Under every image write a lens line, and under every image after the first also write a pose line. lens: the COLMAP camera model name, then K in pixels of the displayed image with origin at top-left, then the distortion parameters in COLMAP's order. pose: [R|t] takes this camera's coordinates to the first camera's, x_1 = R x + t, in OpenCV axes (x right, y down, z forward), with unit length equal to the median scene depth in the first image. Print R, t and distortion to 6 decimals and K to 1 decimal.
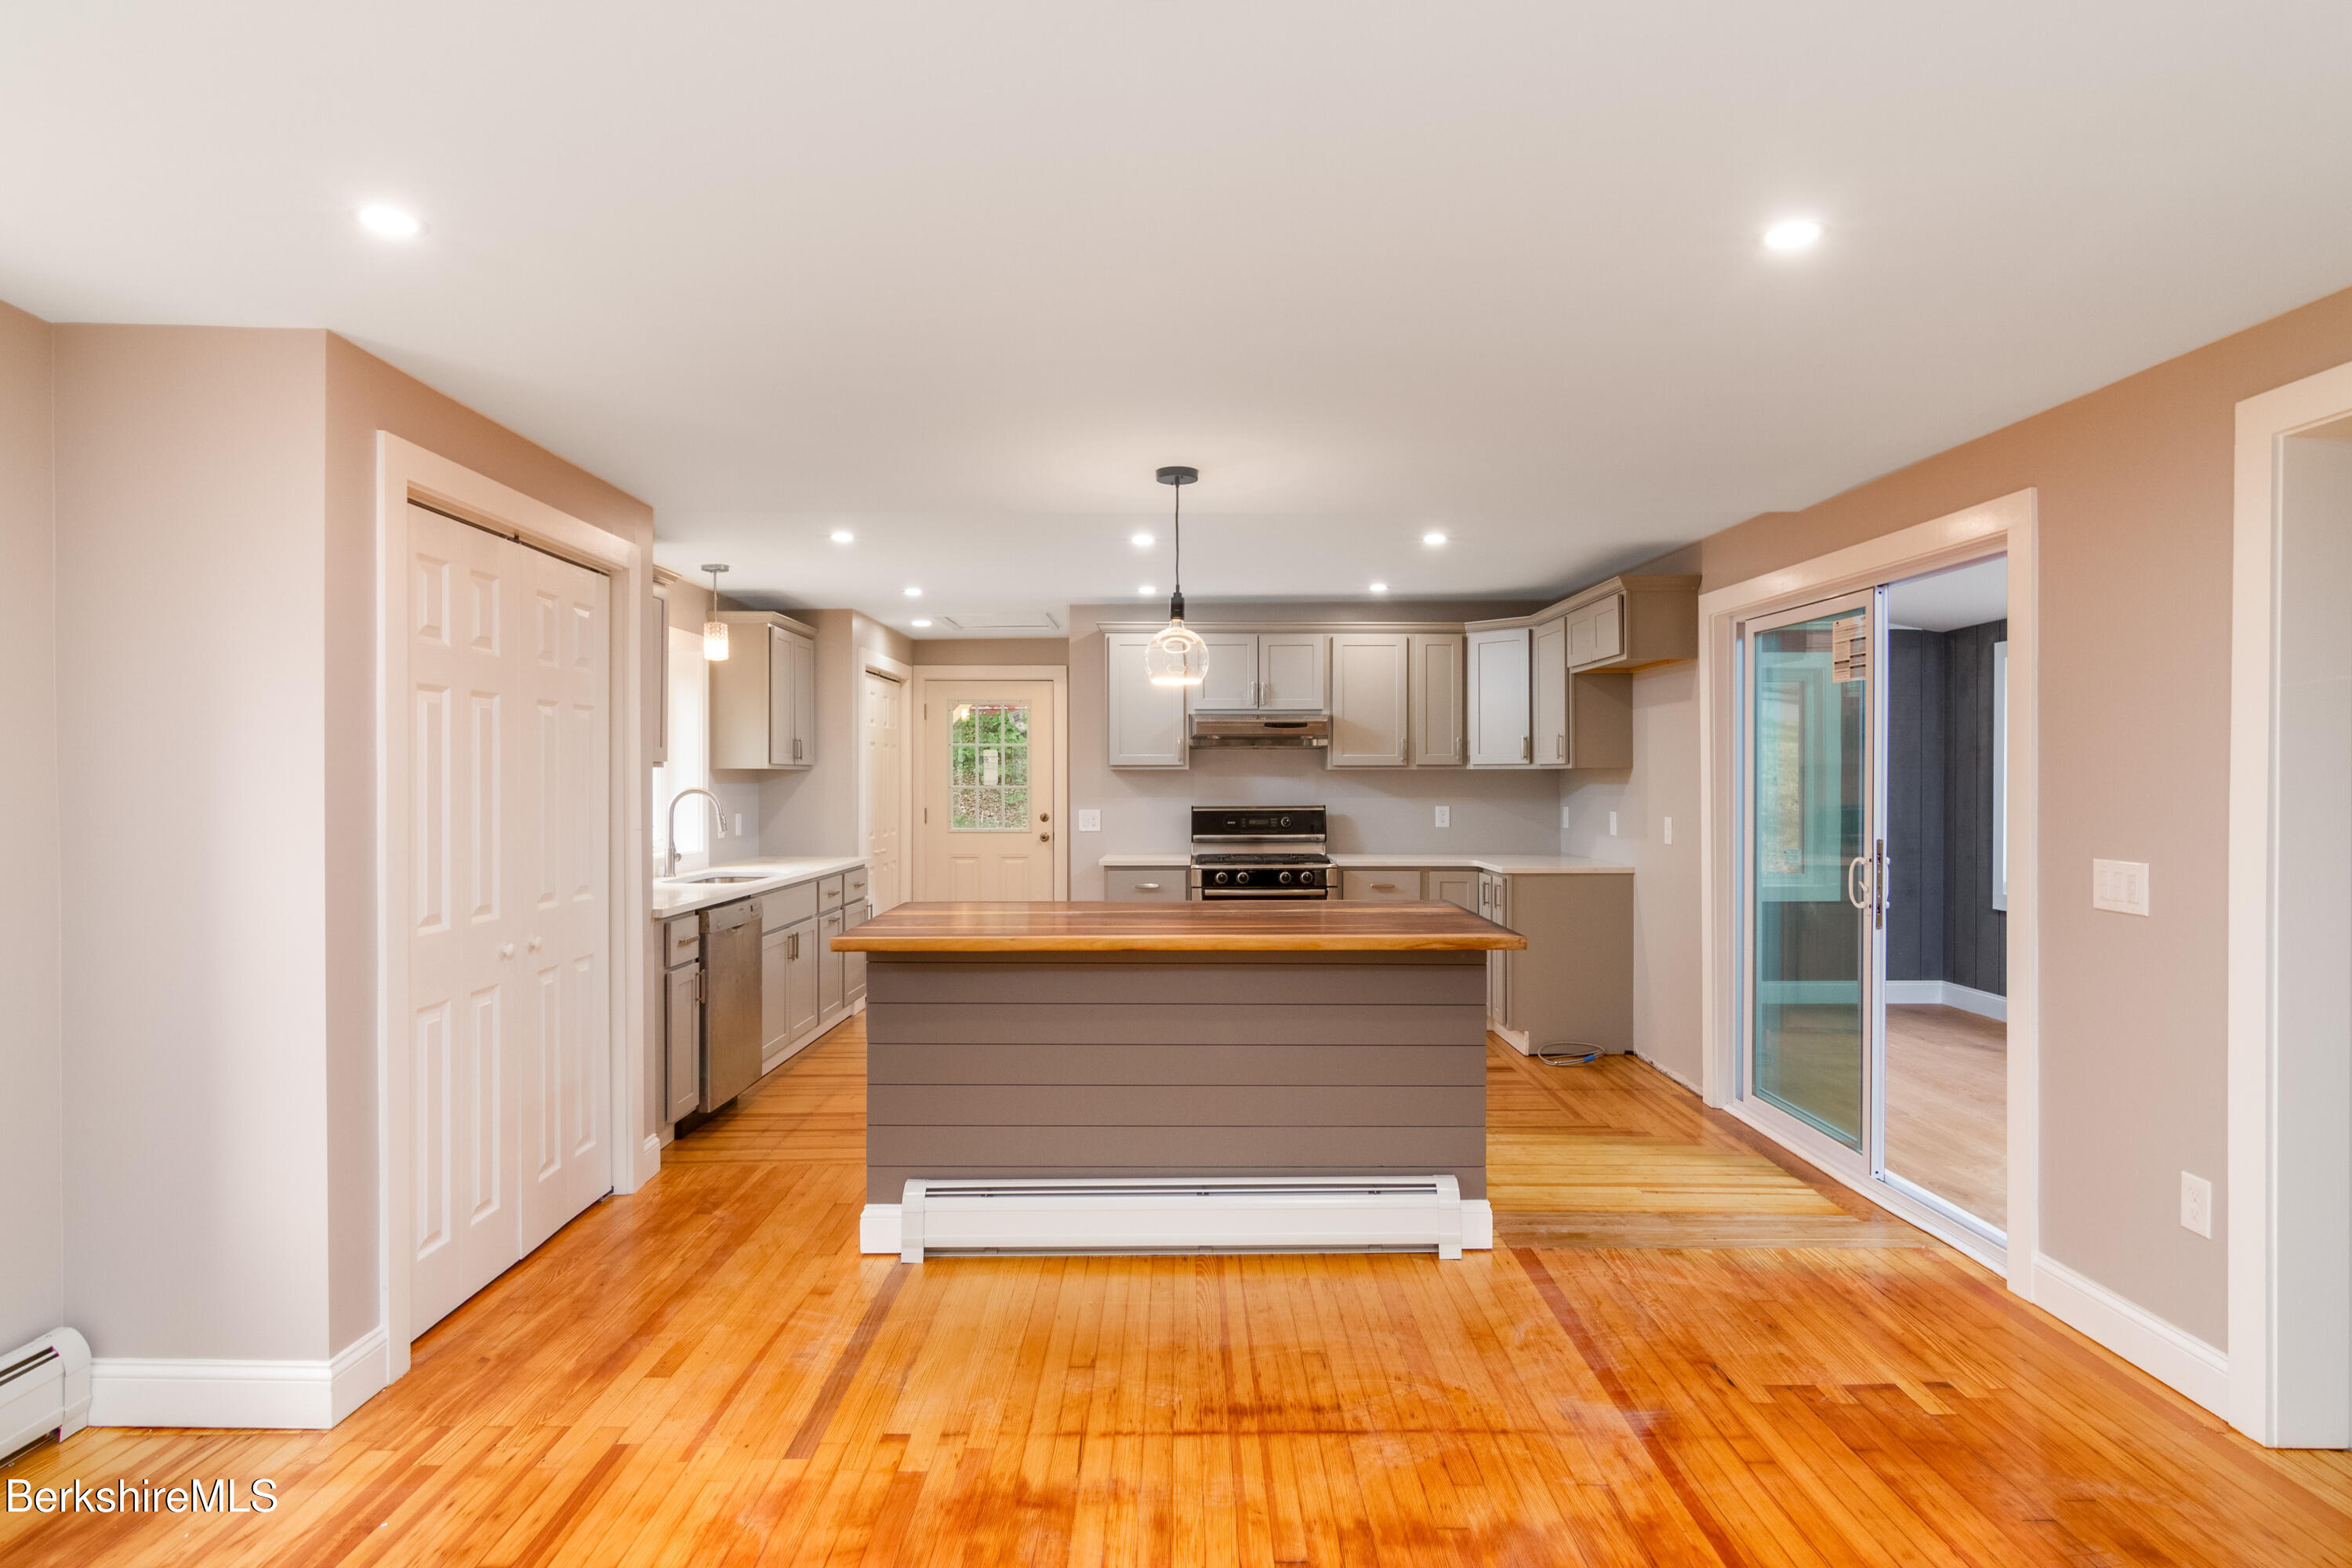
lens RADIAL K [[1197.1, 0, 1175.1], [0, 1197.1, 785.3], [0, 0, 1]] dist [-0.009245, 0.003386]
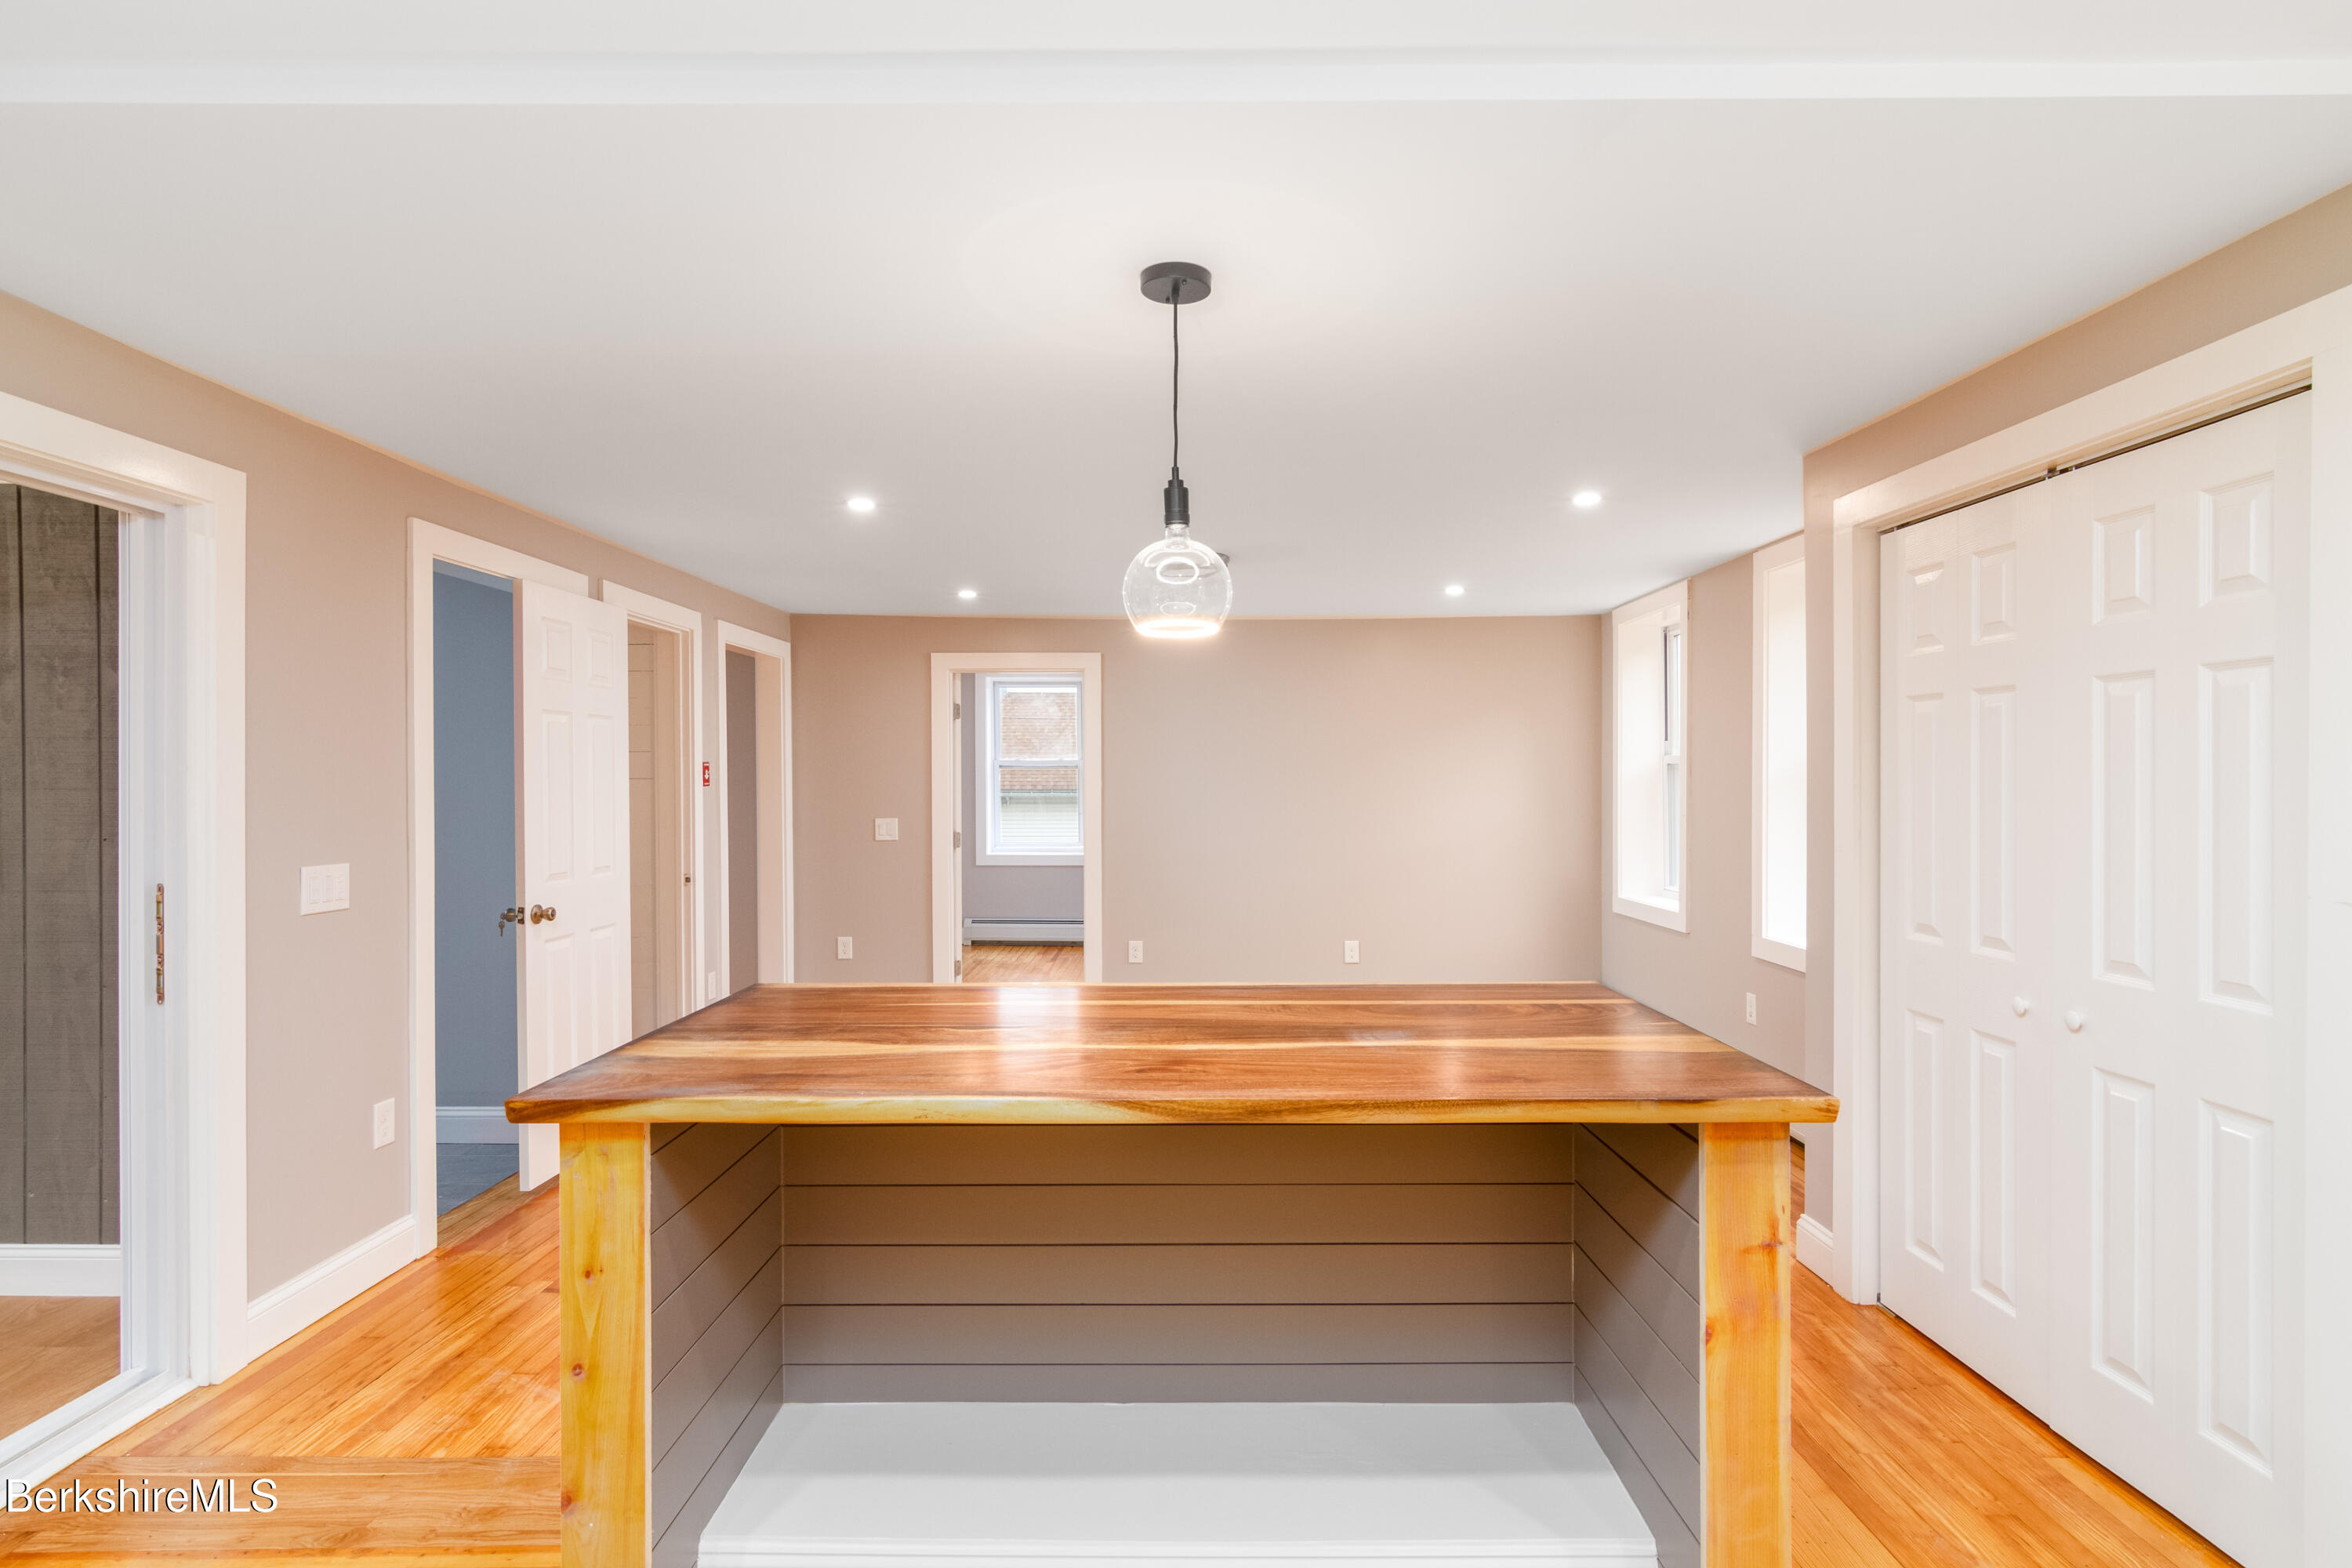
lens RADIAL K [[1197.1, 0, 1172.8], [0, 1197.1, 788.9], [0, 0, 1]] dist [-0.009245, 0.003386]
pose [[-0.999964, 0.001772, 0.008268, -0.000572], [0.001868, 0.999932, 0.011531, -0.017637], [-0.008247, 0.011546, -0.999899, 1.960806]]
